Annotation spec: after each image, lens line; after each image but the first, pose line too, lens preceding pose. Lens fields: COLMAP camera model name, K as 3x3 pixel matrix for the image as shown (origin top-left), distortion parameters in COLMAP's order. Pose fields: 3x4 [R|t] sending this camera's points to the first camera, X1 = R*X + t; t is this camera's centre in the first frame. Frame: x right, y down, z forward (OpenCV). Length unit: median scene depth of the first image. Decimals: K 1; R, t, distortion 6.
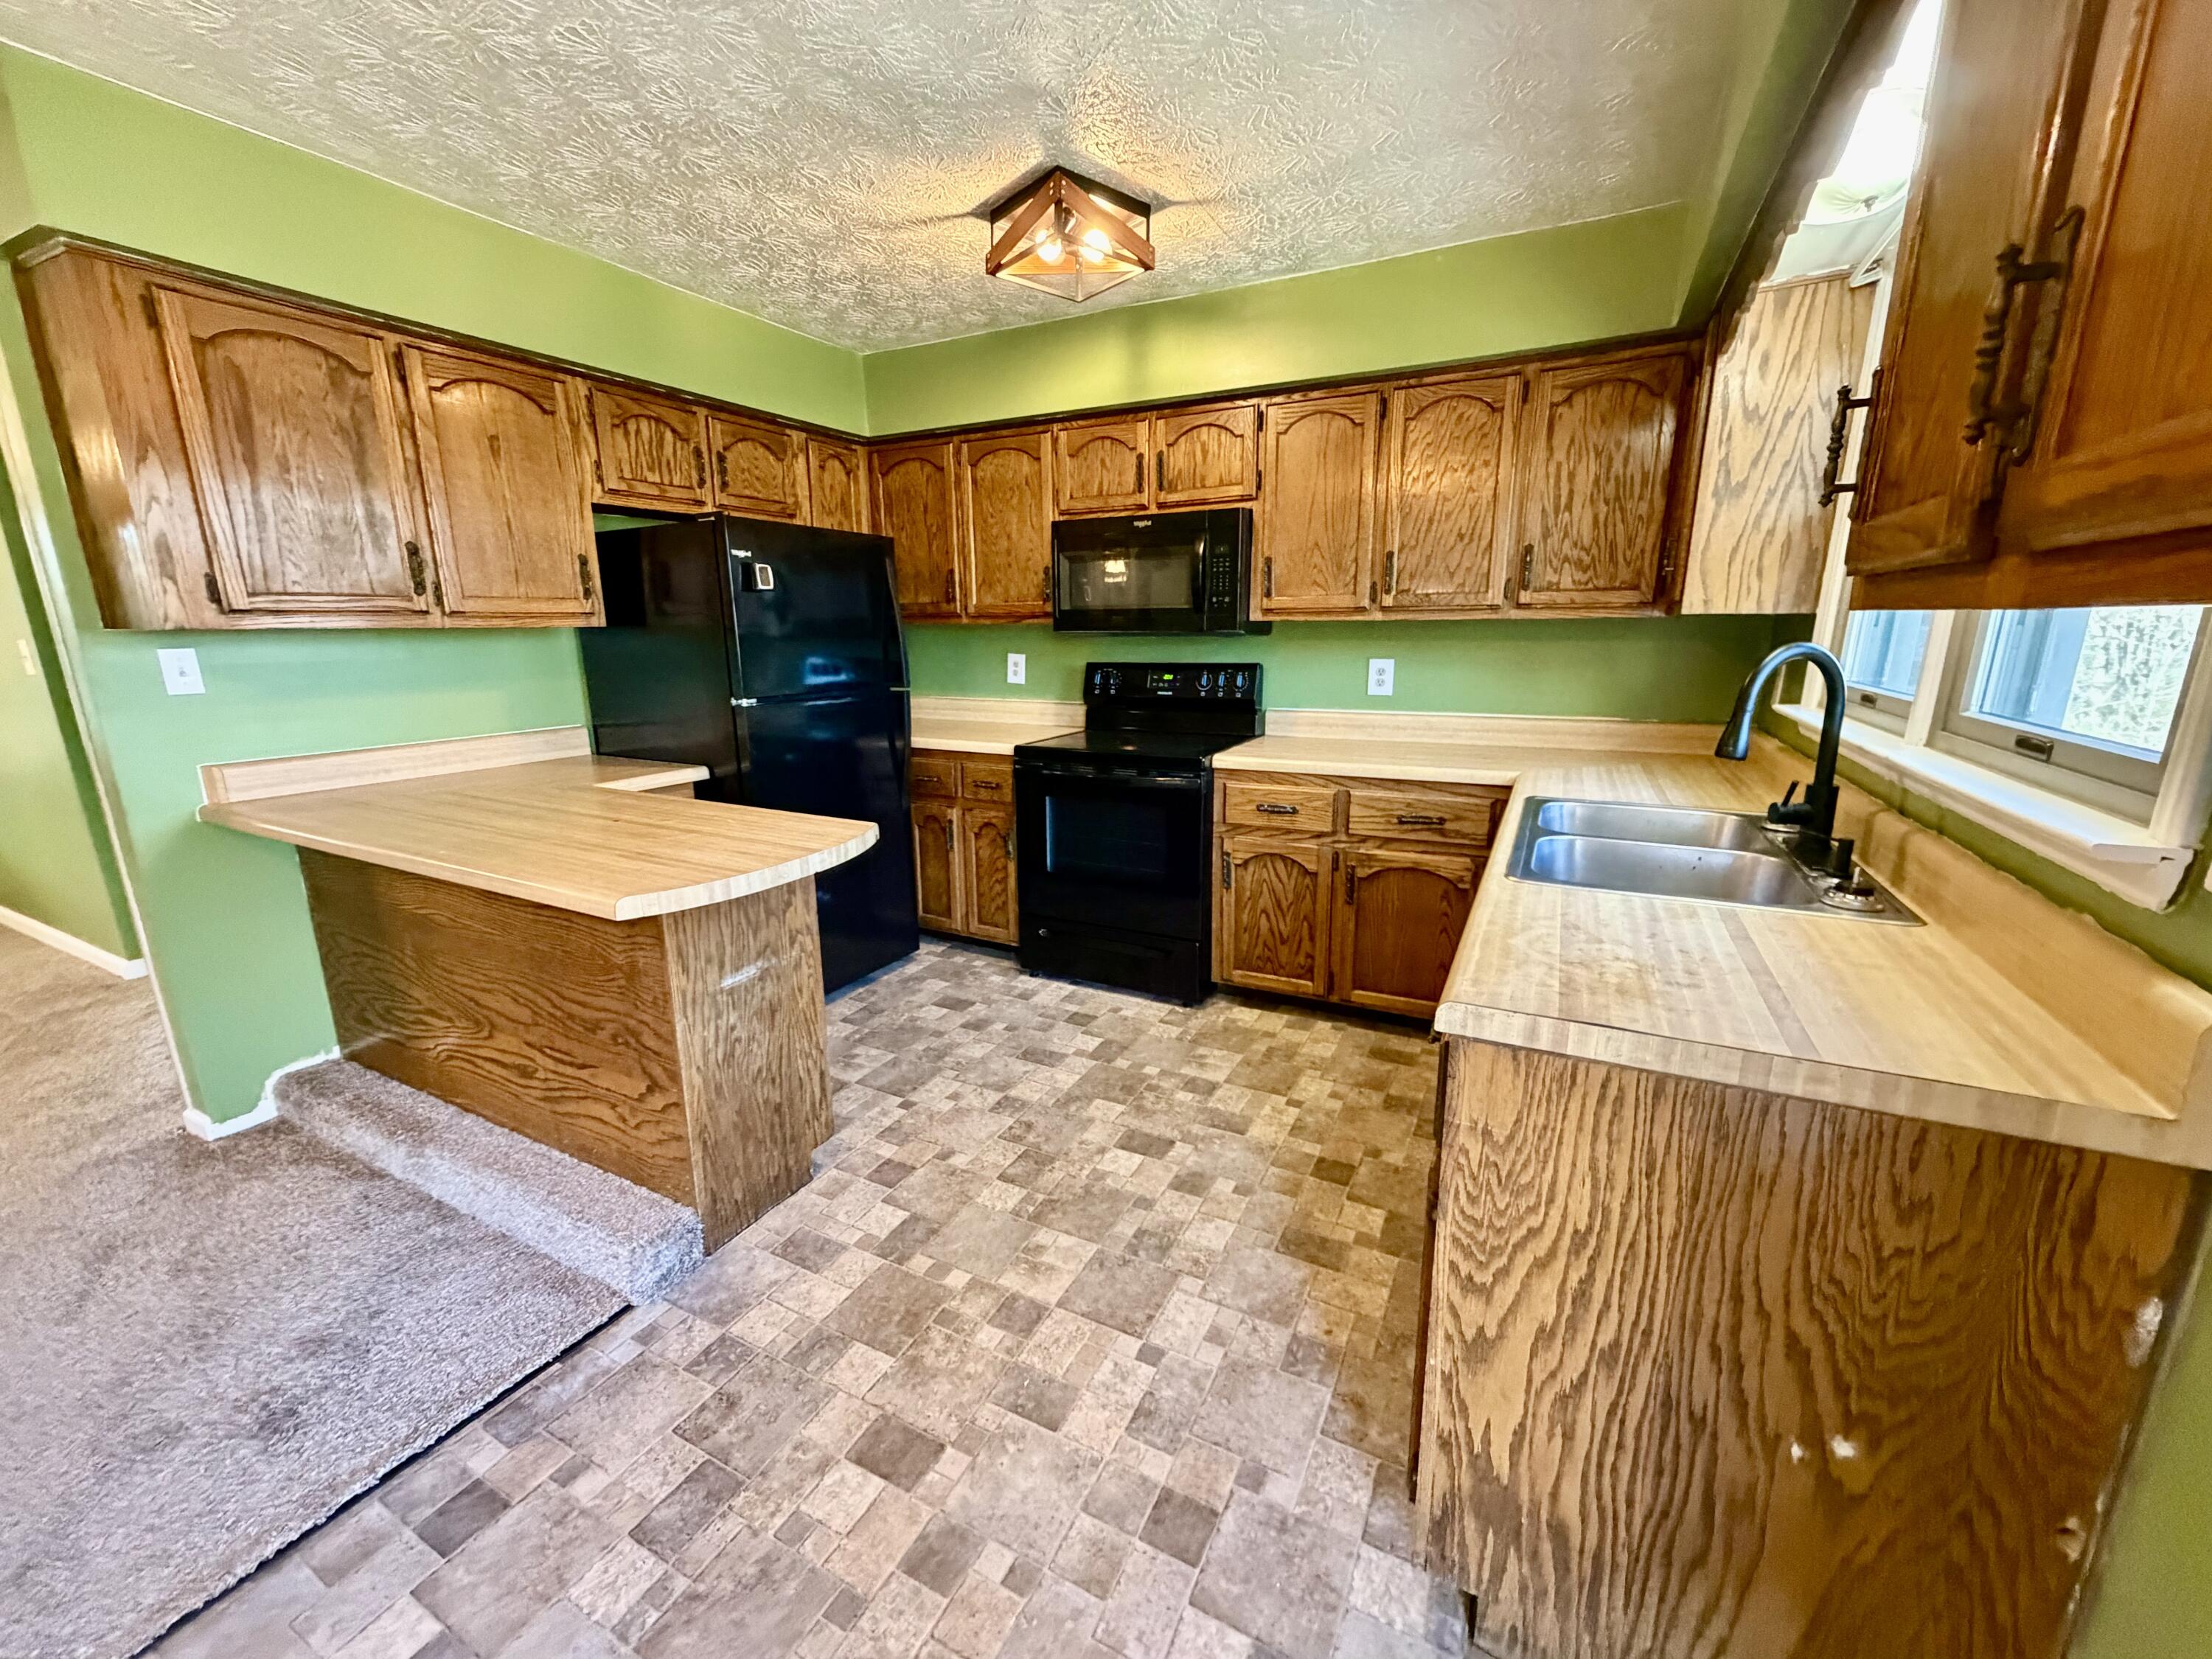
lens RADIAL K [[885.8, 0, 1099.5], [0, 885.8, 831.8], [0, 0, 1]] dist [0.000501, 0.000242]
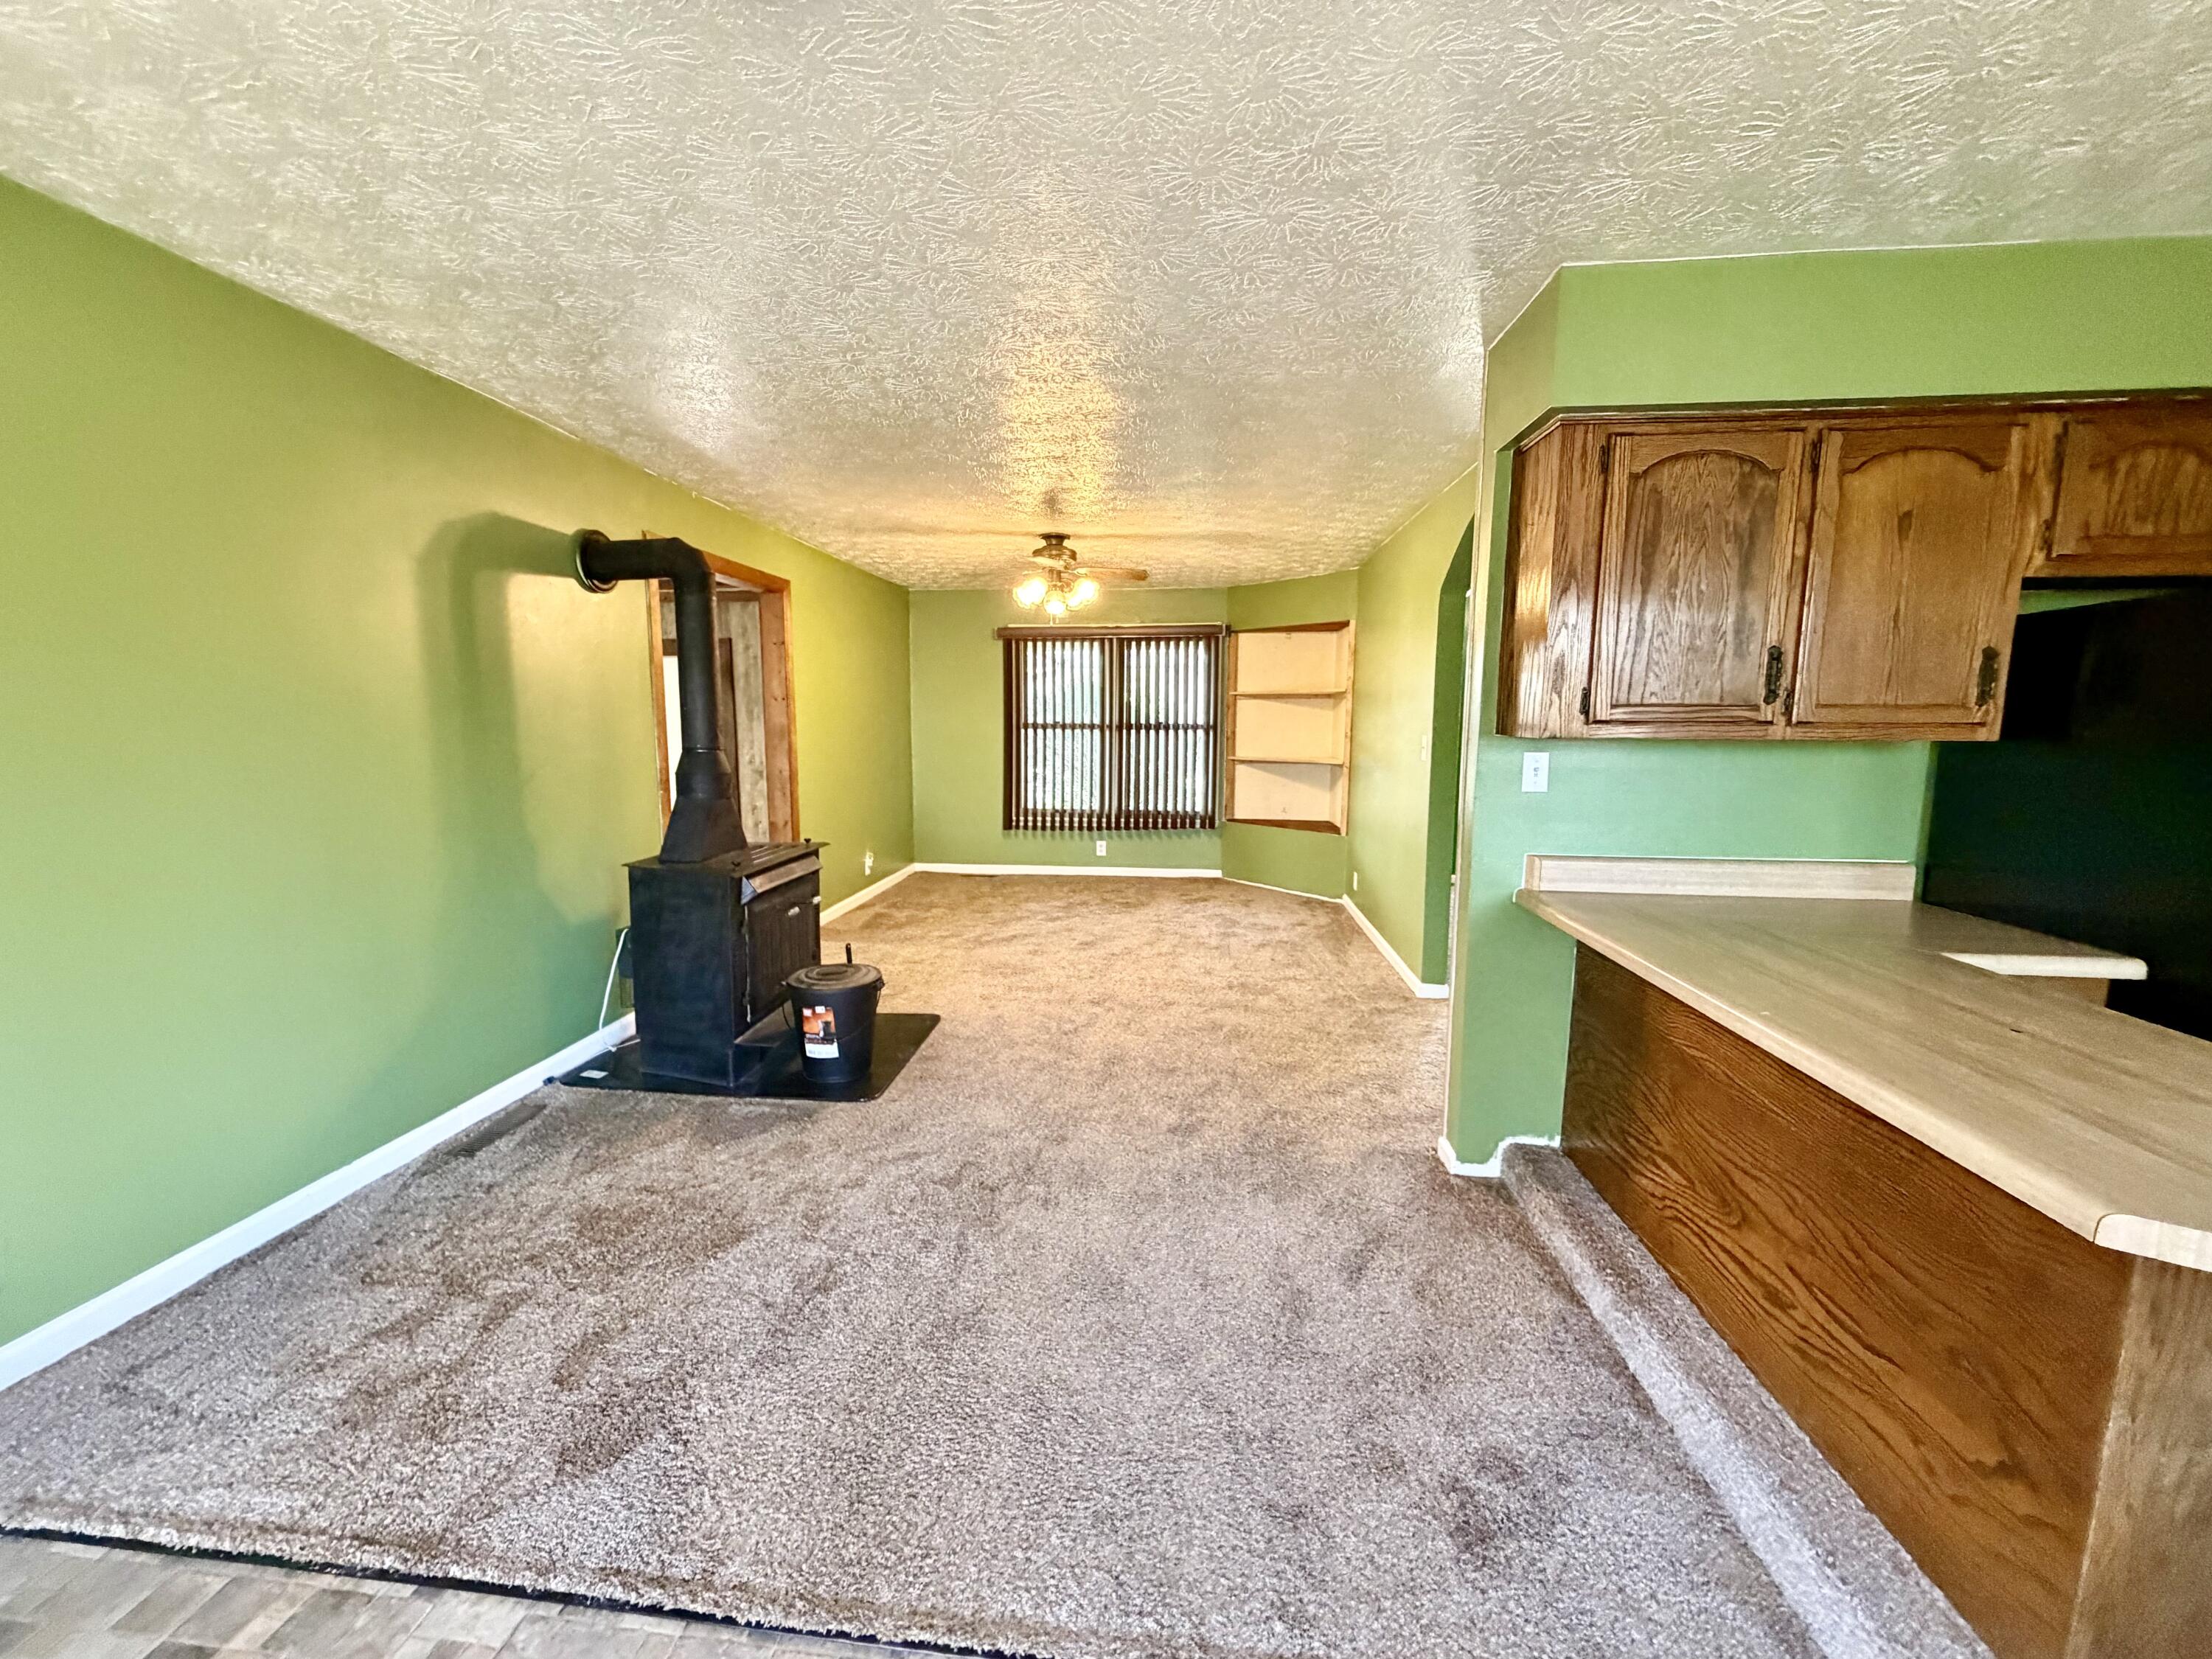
lens RADIAL K [[876.5, 0, 1097.8], [0, 876.5, 830.6], [0, 0, 1]] dist [-0.001689, -0.000614]
pose [[0.368964, 0.126891, -0.920741, -0.193505], [-0.219751, 0.974460, 0.046234, -0.035571], [0.903092, 0.185275, 0.387425, 0.070965]]
